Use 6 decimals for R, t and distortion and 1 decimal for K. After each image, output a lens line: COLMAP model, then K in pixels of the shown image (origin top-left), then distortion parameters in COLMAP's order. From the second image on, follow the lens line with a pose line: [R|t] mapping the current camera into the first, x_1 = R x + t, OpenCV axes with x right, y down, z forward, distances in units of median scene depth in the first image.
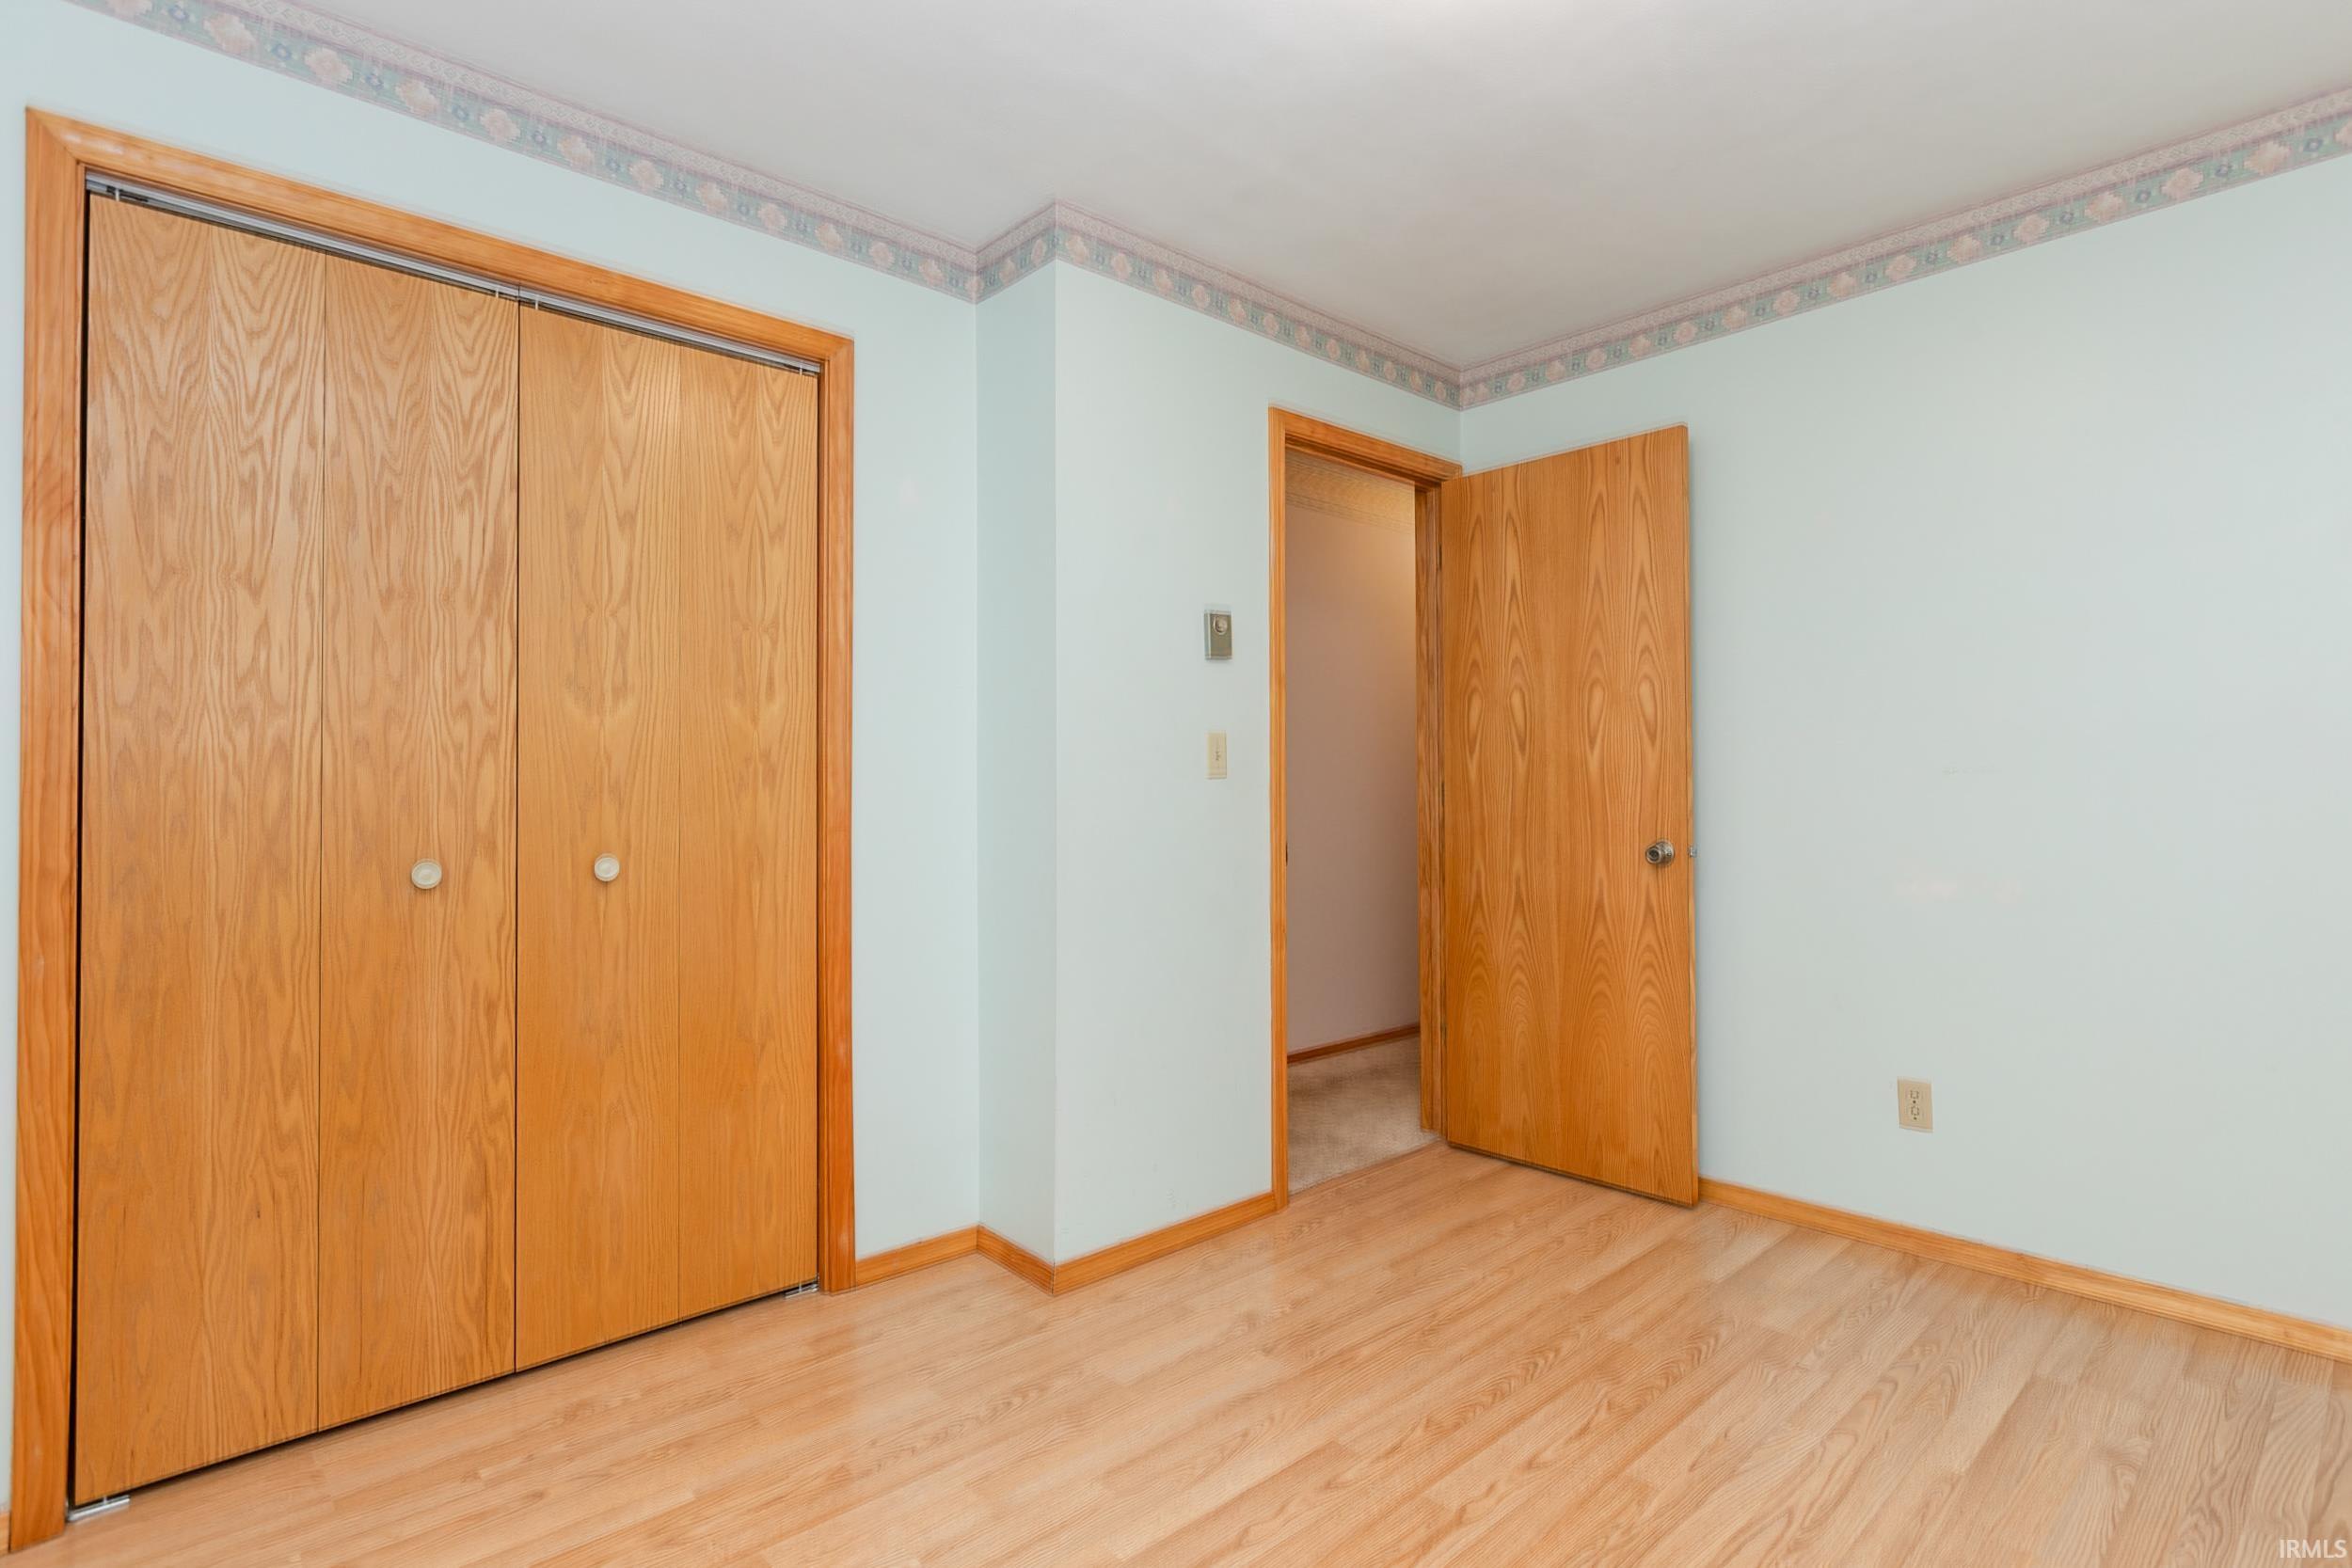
lens RADIAL K [[1201.7, 0, 1211.3], [0, 1201.7, 768.9], [0, 0, 1]] dist [-0.001630, -0.001043]
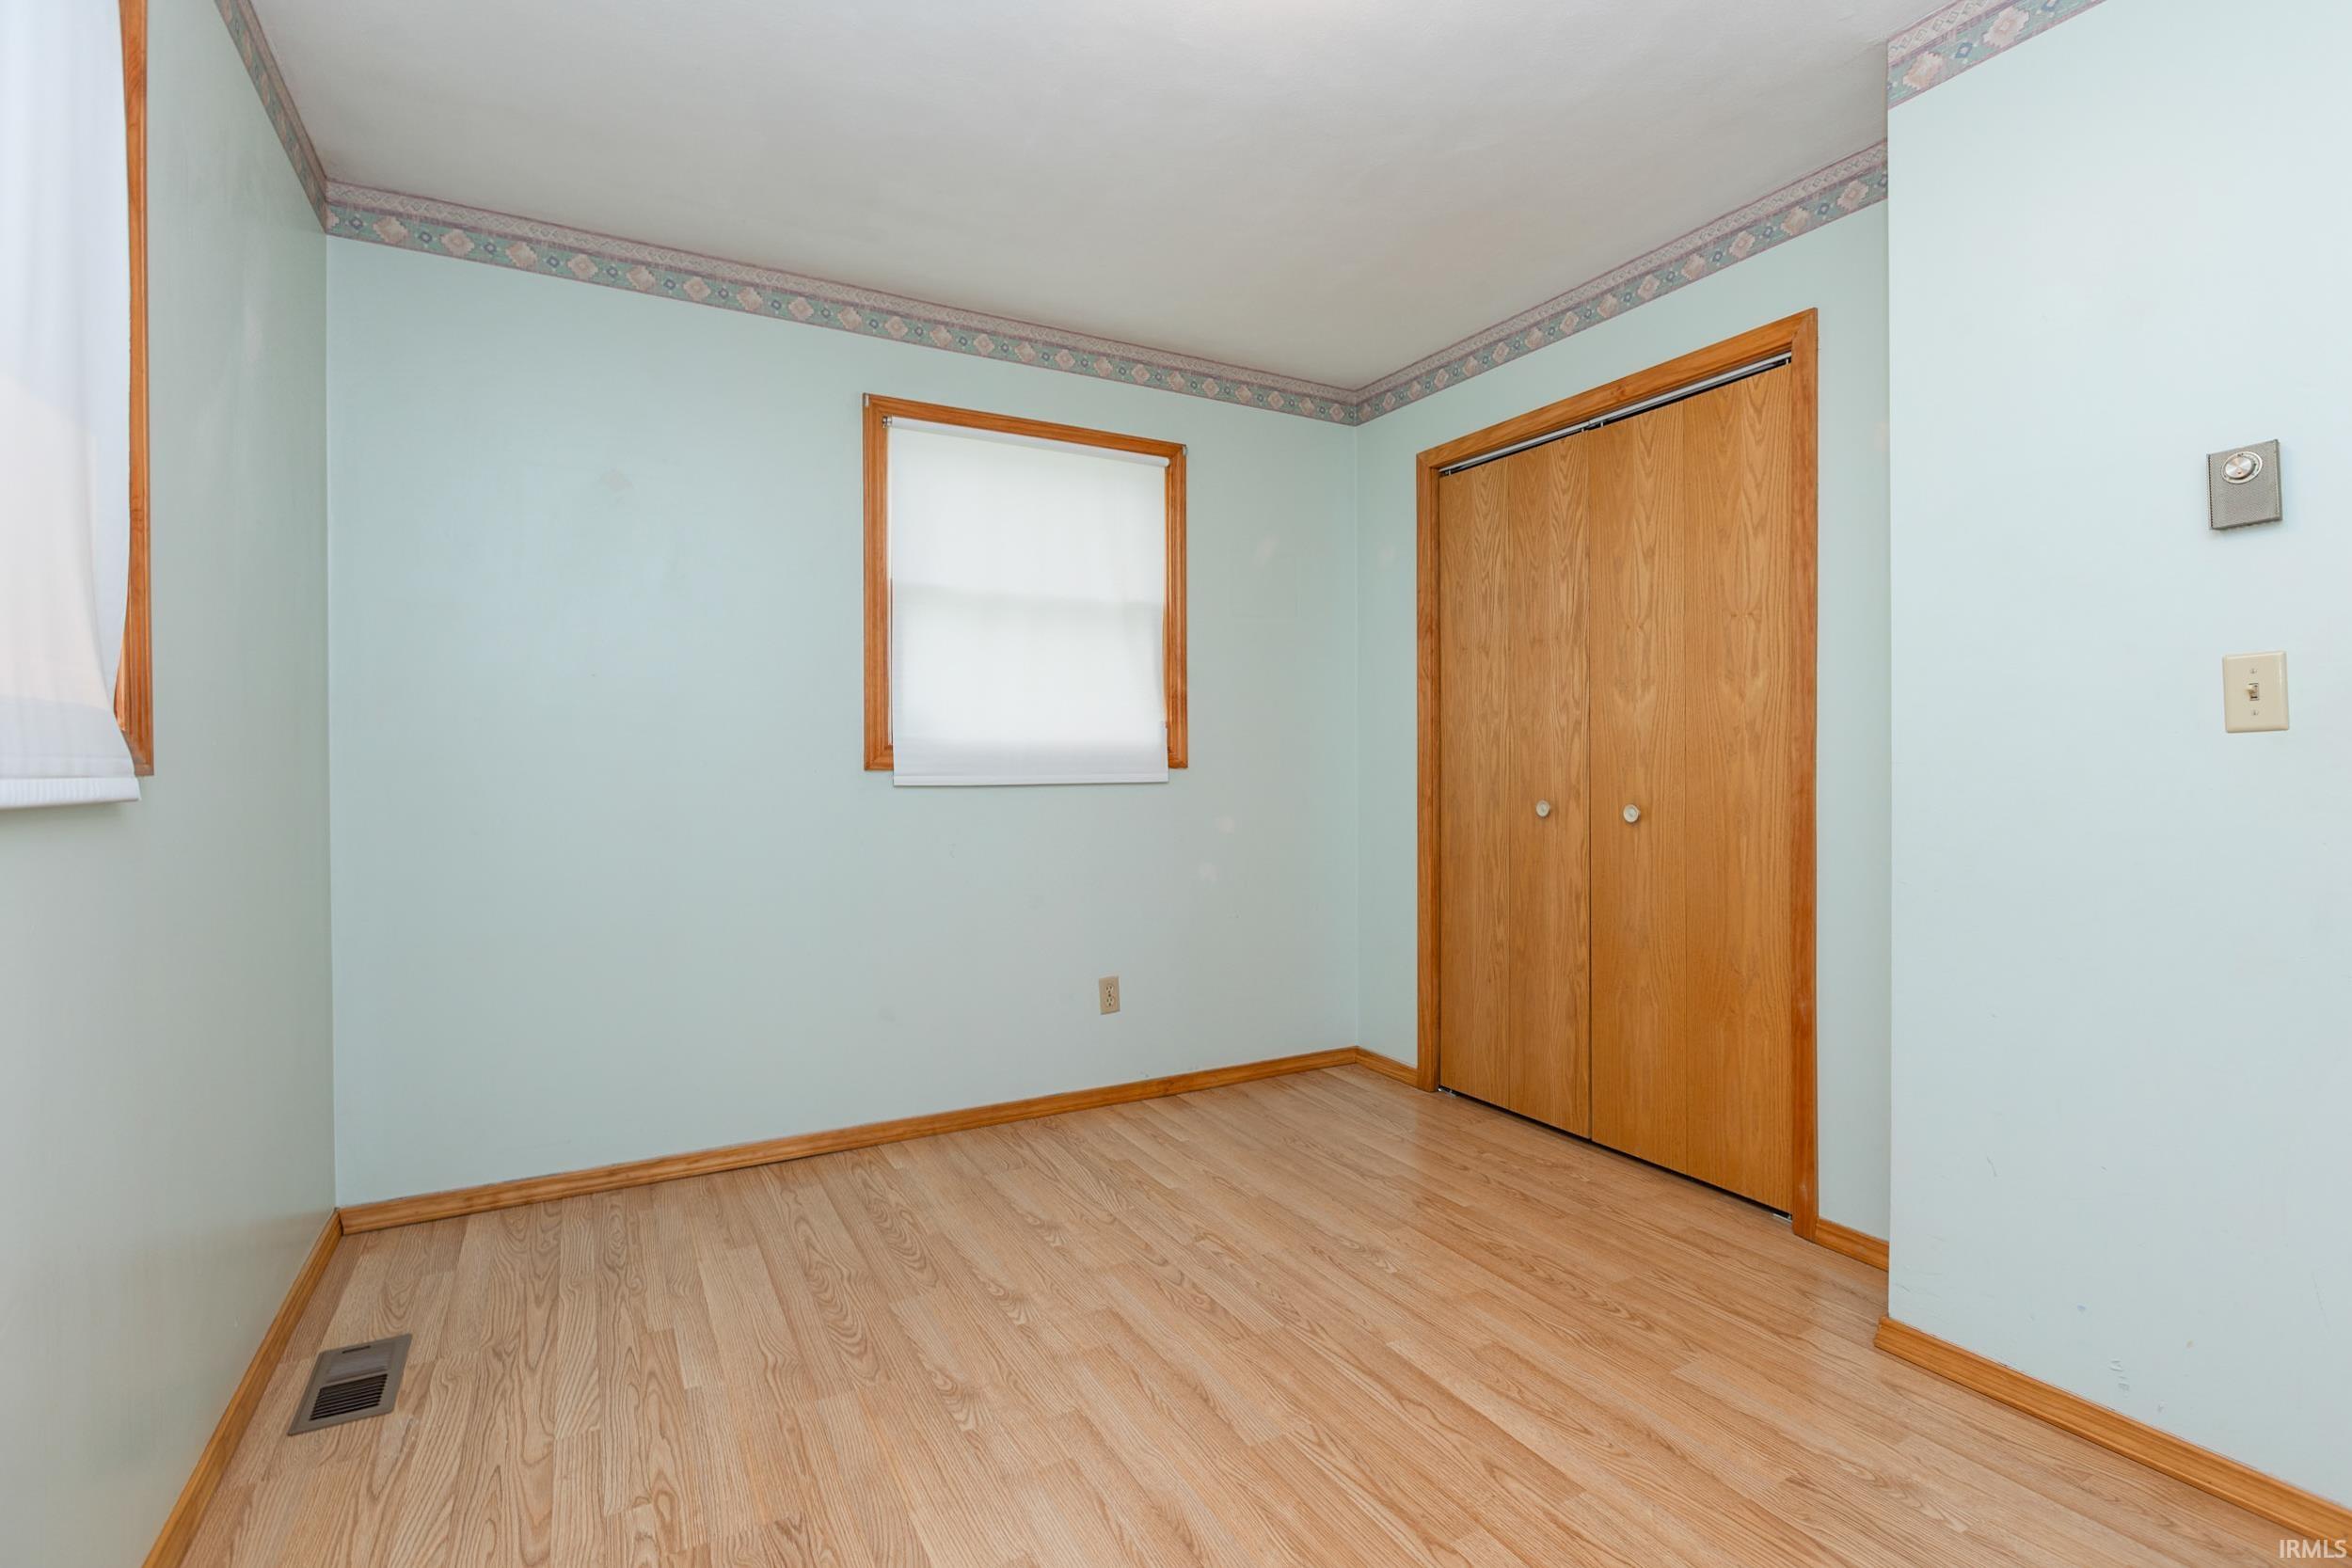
lens RADIAL K [[1137.4, 0, 1168.2], [0, 1137.4, 770.0], [0, 0, 1]] dist [-0.003058, -0.000078]
pose [[-0.293210, 0.011103, -0.955983, 0.952583], [0.023694, 0.999710, 0.004343, 0.015098], [0.955754, -0.021378, -0.293388, 0.928246]]
